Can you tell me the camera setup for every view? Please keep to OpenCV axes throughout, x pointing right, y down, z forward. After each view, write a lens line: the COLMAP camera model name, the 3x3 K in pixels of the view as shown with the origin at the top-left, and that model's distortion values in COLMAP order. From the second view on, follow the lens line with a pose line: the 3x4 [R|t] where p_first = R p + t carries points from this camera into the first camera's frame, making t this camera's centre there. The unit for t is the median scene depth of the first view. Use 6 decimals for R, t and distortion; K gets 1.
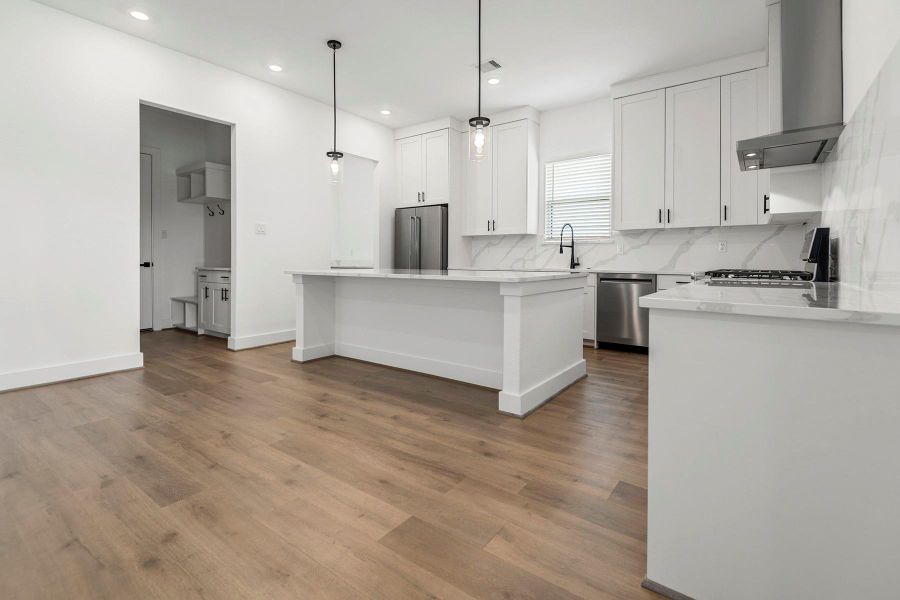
lens RADIAL K [[415.1, 0, 476.5], [0, 415.1, 269.2], [0, 0, 1]] dist [0.002775, -0.001359]
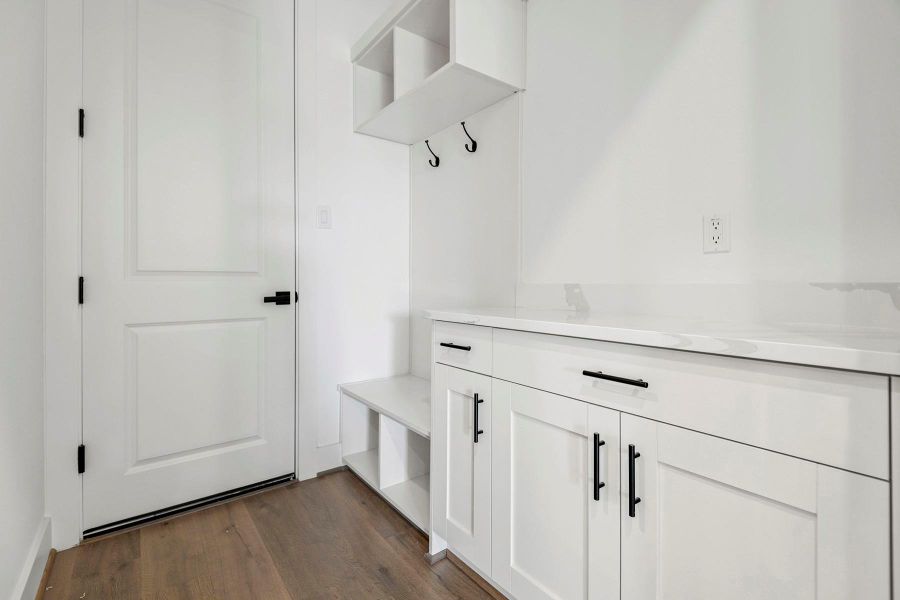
lens RADIAL K [[415.1, 0, 448.6], [0, 415.1, 292.1], [0, 0, 1]] dist [0.002775, -0.001359]
pose [[0.956325, 0.003864, -0.292279, -0.508884], [-0.006559, 0.999945, -0.008240, -0.013961], [0.292231, 0.009797, 0.956297, 0.642680]]
